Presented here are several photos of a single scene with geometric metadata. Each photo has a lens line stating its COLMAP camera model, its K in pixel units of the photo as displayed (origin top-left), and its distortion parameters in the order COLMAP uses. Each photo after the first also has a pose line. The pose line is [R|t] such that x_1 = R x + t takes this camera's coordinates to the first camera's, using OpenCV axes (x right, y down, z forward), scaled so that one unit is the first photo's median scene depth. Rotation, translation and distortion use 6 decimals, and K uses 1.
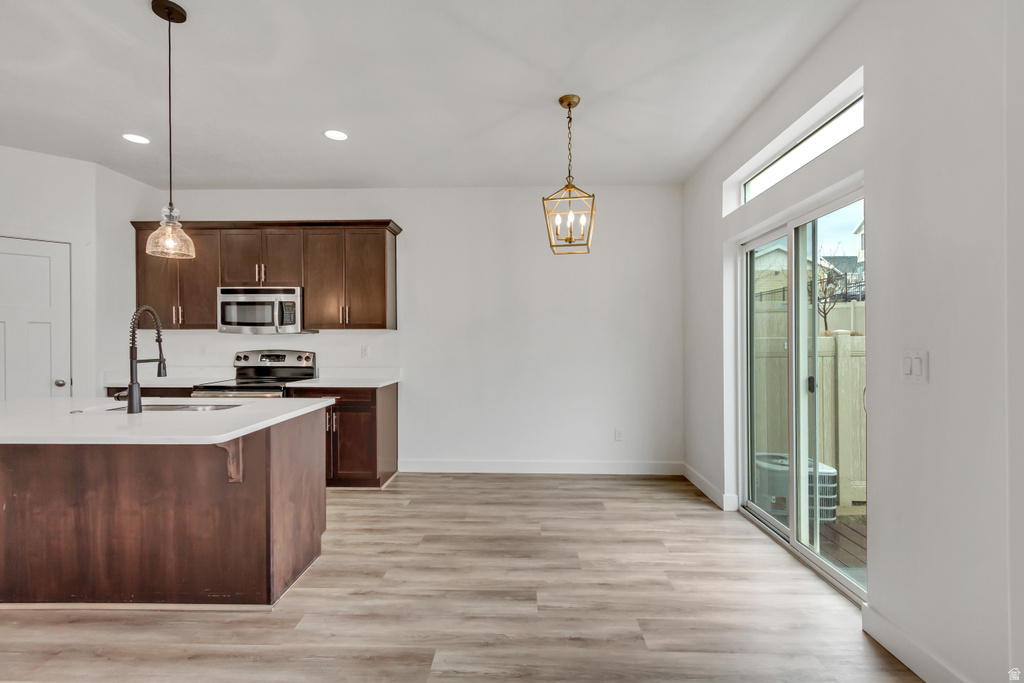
lens RADIAL K [[470.1, 0, 509.8], [0, 470.1, 346.3], [0, 0, 1]] dist [0.010854, -0.003511]
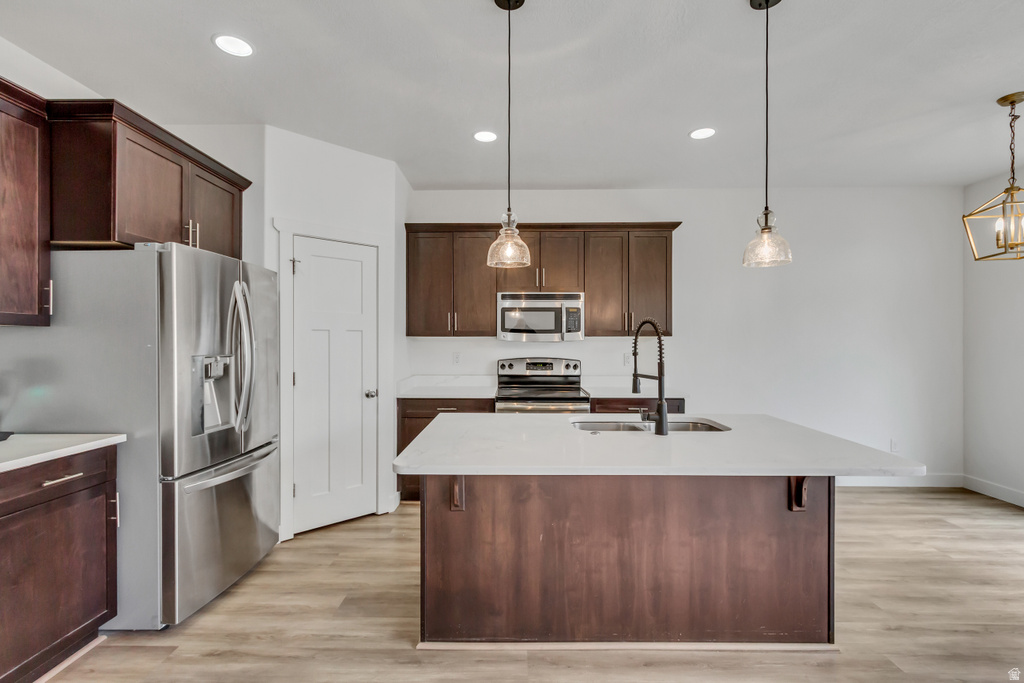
lens RADIAL K [[470.1, 0, 511.8], [0, 470.1, 345.1], [0, 0, 1]] dist [0.010854, -0.003511]
pose [[0.999857, 0.000689, 0.016922, -0.890755], [-0.000667, 0.999999, -0.001323, -0.025495], [-0.016923, 0.001312, 0.999856, 0.068780]]
